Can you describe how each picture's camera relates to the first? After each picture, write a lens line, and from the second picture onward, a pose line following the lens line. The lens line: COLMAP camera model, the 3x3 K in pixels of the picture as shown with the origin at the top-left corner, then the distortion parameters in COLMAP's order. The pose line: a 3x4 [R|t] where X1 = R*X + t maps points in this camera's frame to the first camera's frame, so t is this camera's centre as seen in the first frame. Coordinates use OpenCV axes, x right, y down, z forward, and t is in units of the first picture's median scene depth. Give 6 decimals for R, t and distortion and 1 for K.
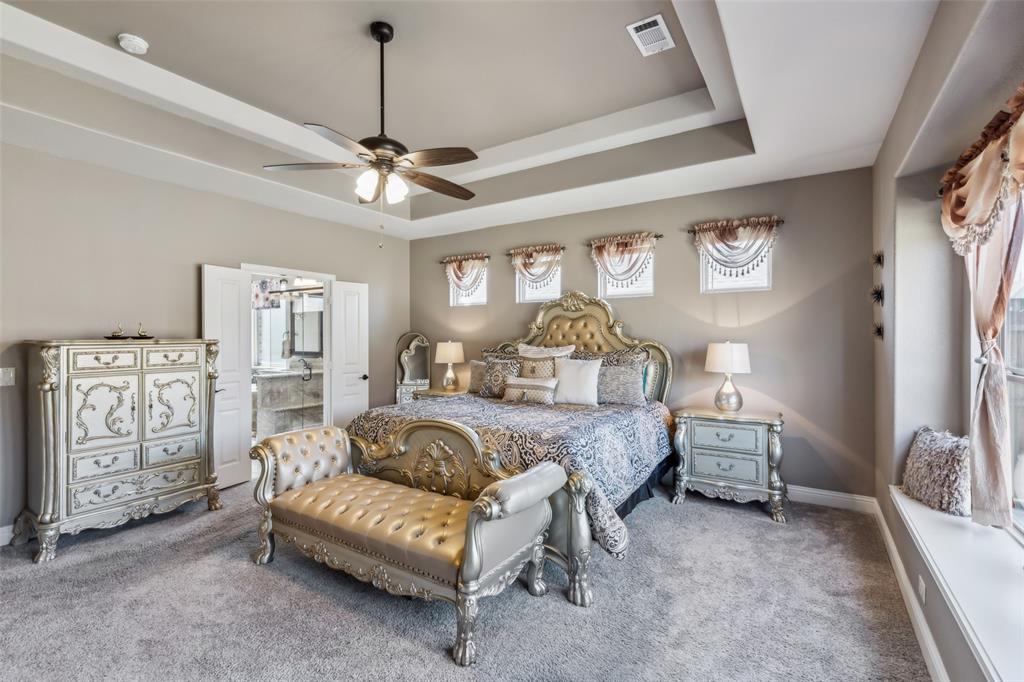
lens RADIAL K [[459.6, 0, 505.3], [0, 459.6, 334.9], [0, 0, 1]] dist [0.009071, -0.002224]
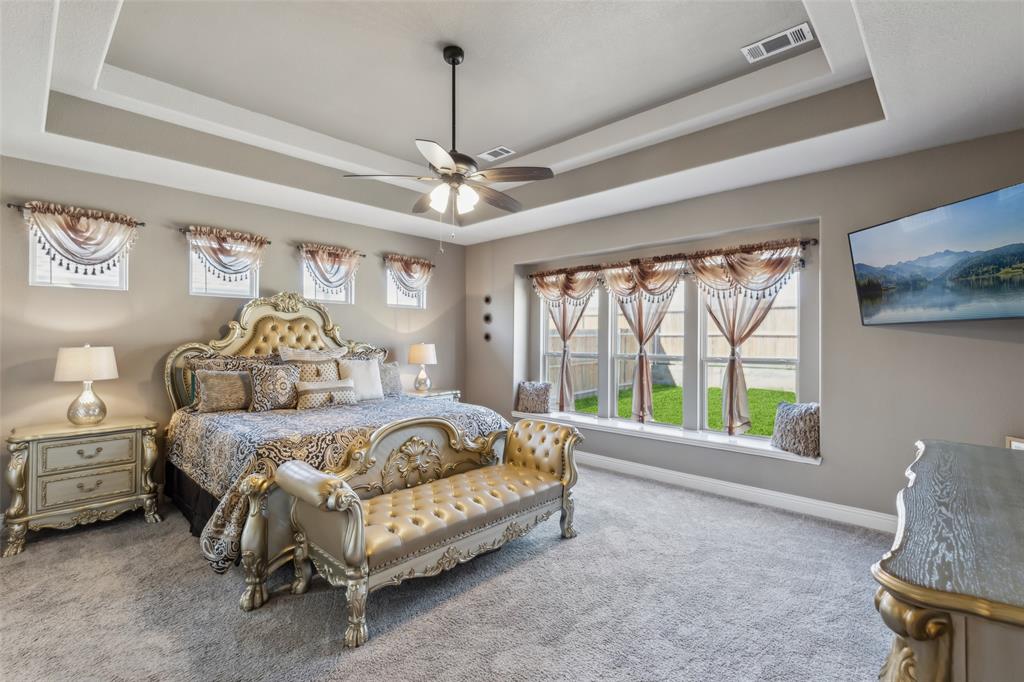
lens RADIAL K [[459.6, 0, 503.5], [0, 459.6, 342.2], [0, 0, 1]] dist [0.009071, -0.002224]
pose [[0.185208, -0.007021, 0.982674, -0.748418], [-0.010556, 0.999903, 0.009134, -0.002303], [-0.982643, -0.012065, 0.185116, 0.392634]]
